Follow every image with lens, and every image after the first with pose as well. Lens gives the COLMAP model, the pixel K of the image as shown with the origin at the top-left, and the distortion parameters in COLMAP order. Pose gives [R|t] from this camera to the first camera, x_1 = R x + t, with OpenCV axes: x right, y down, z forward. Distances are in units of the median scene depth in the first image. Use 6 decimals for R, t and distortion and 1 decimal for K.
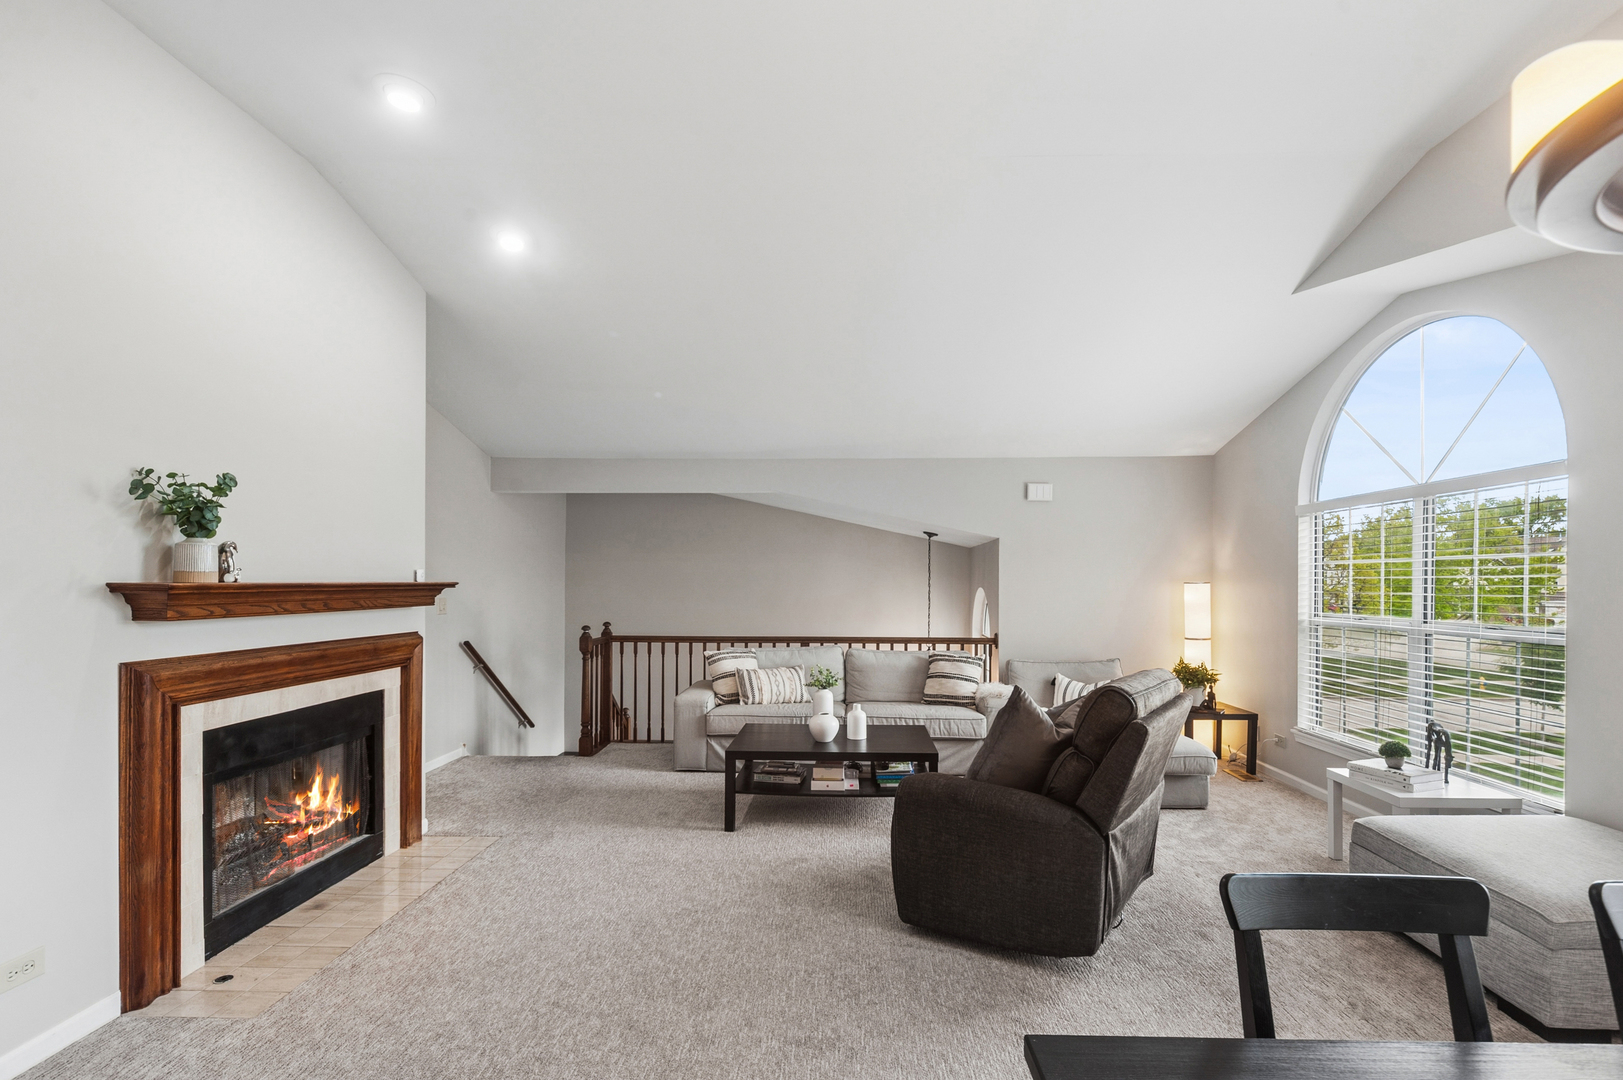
lens RADIAL K [[740.0, 0, 819.8], [0, 740.0, 585.0], [0, 0, 1]] dist [0.004126, 0.000644]
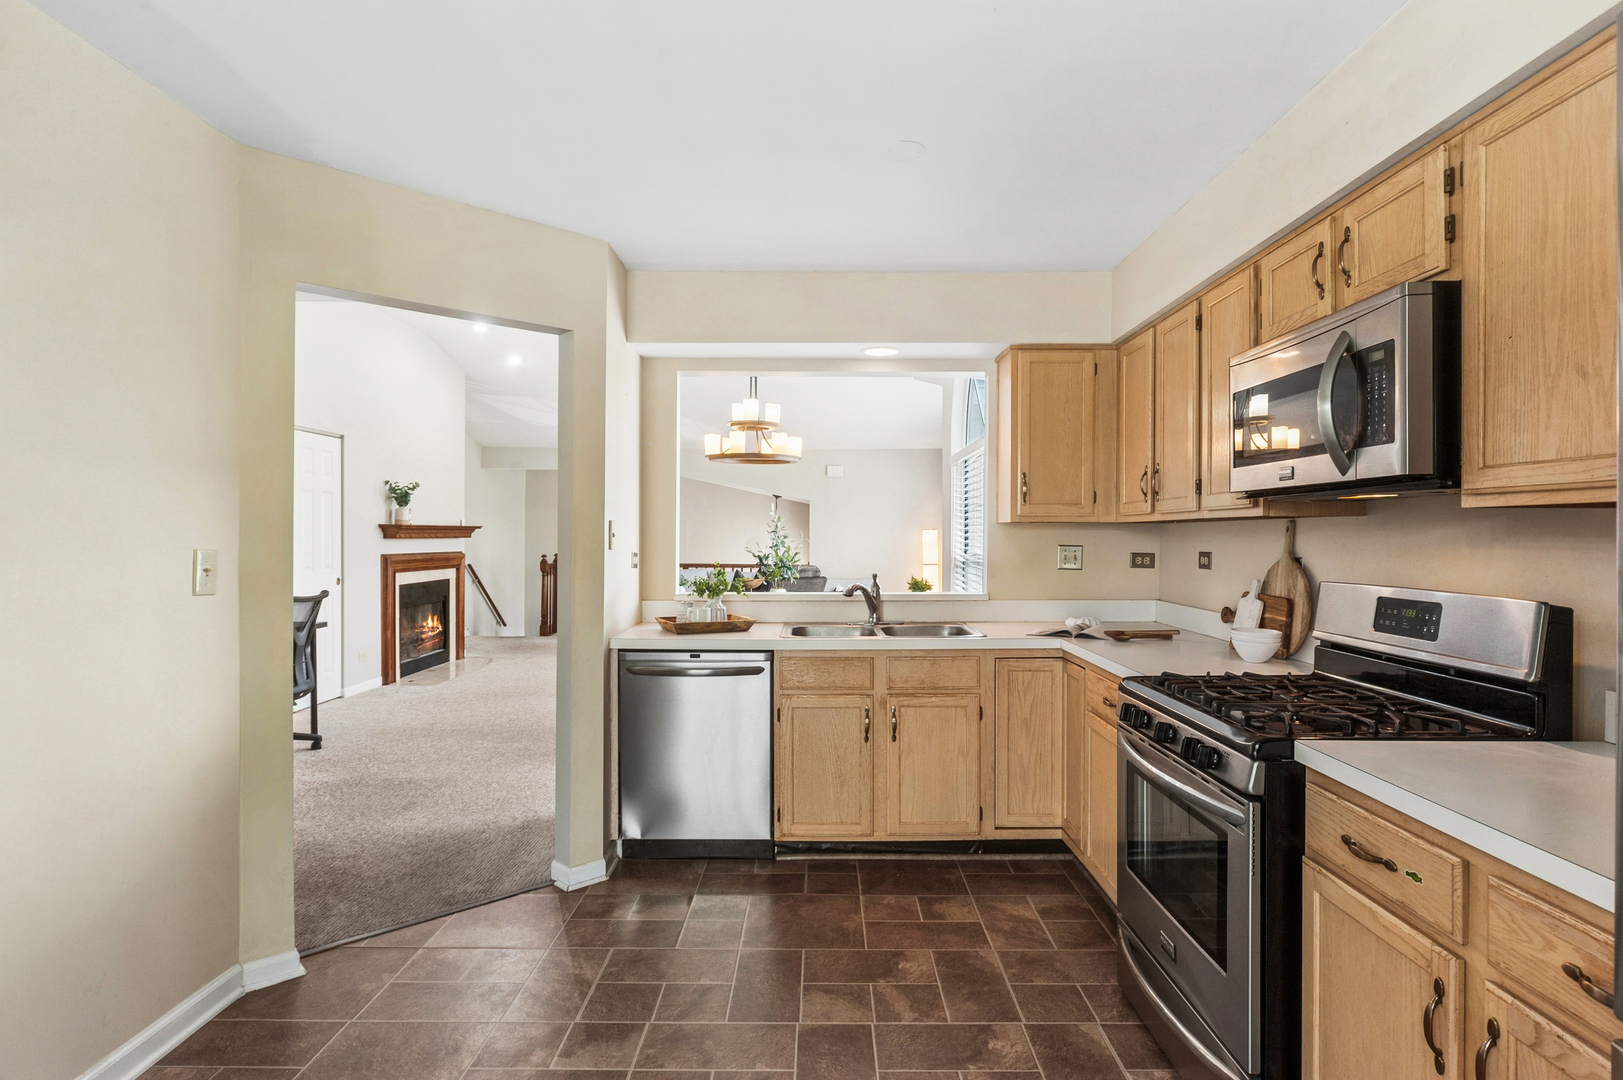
lens RADIAL K [[853.7, 0, 805.7], [0, 853.7, 533.3], [0, 0, 1]] dist [-0.000233, 0.000101]
pose [[0.999821, 0.003788, 0.018538, 0.293063], [-0.003686, 0.999978, -0.005545, 0.023988], [-0.018559, 0.005476, 0.999813, -1.169980]]
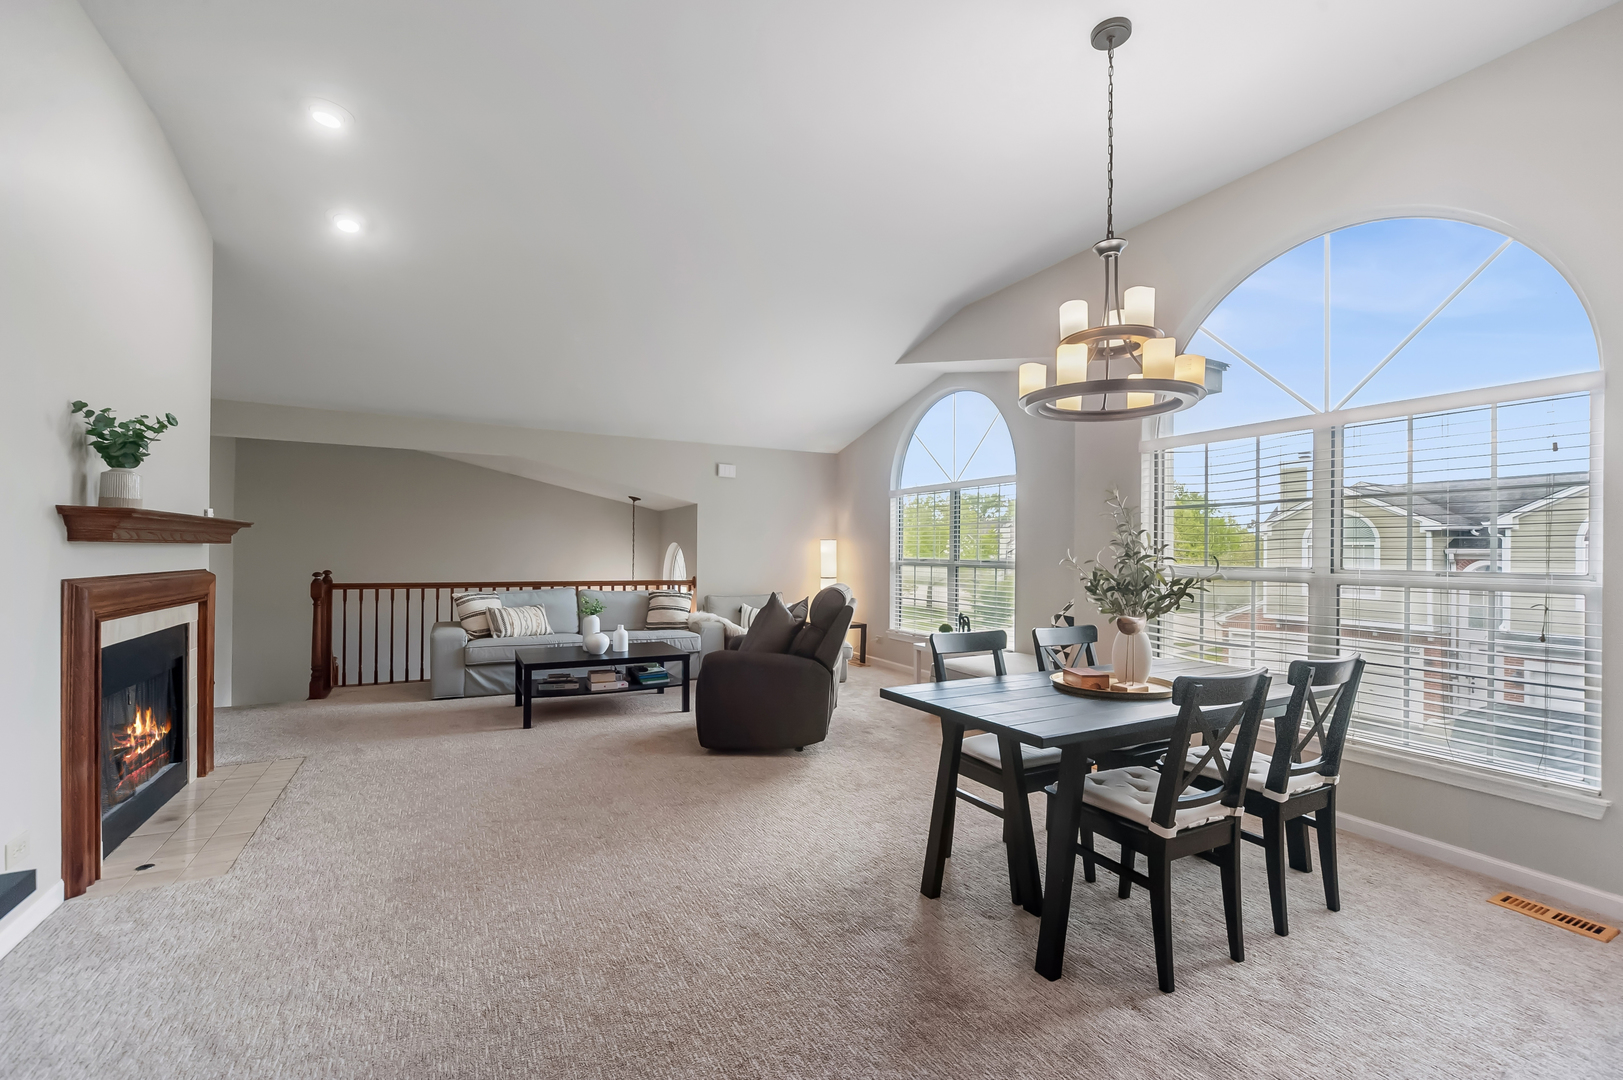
lens RADIAL K [[691.2, 0, 815.5], [0, 691.2, 546.1], [0, 0, 1]] dist [-0.002058, -0.000103]
pose [[0.864374, 0.011171, 0.502726, -0.278349], [-0.006840, 0.999922, -0.010458, 0.033646], [-0.502804, 0.005601, 0.864382, -0.237769]]
